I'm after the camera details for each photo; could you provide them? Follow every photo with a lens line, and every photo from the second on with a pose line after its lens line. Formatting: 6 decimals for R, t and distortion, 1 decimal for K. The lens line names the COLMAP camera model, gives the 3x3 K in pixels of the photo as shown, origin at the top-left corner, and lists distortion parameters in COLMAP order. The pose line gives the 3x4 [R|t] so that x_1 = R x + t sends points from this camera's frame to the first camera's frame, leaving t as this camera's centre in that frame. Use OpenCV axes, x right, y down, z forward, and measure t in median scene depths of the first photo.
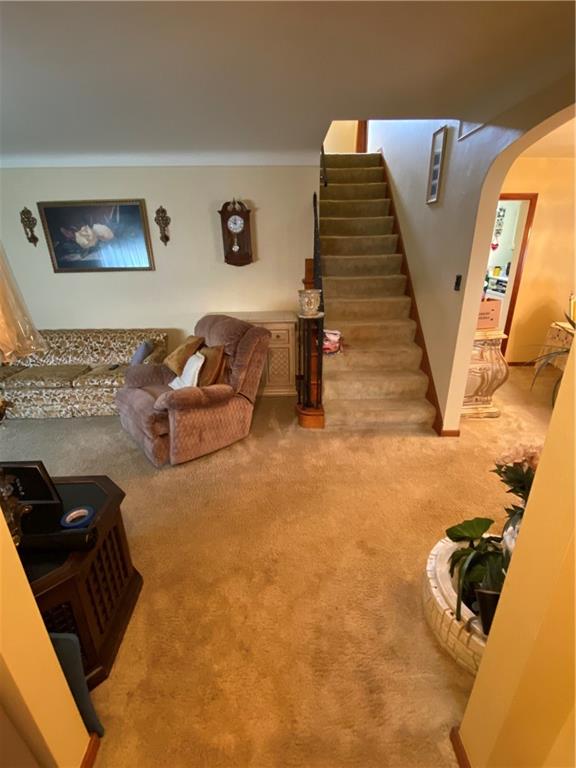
lens RADIAL K [[367.4, 0, 285.3], [0, 367.4, 381.4], [0, 0, 1]] dist [0.001802, -0.000718]
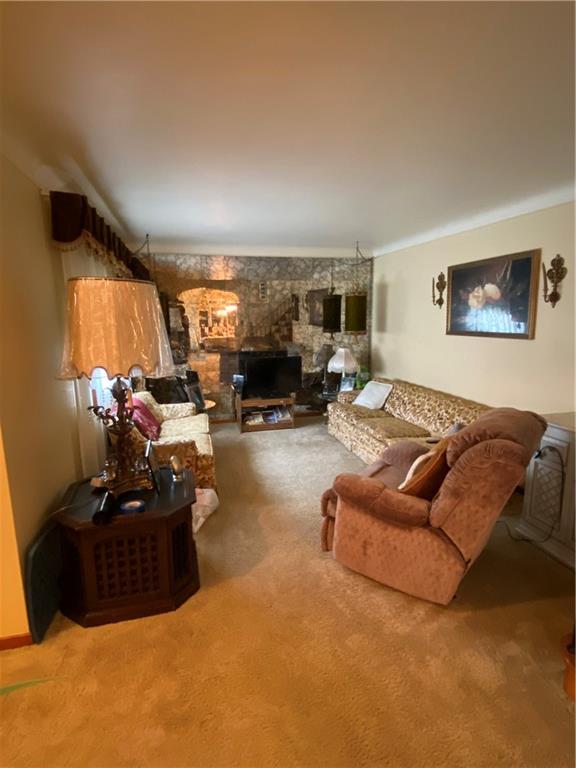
lens RADIAL K [[395.7, 0, 288.0], [0, 395.7, 384.0], [0, 0, 1]] dist [-0.032621, -0.000705]
pose [[0.239406, 0.178522, -0.954366, 0.299052], [-0.342718, 0.935216, 0.088968, -0.126054], [0.908421, 0.305779, 0.285079, 0.377892]]
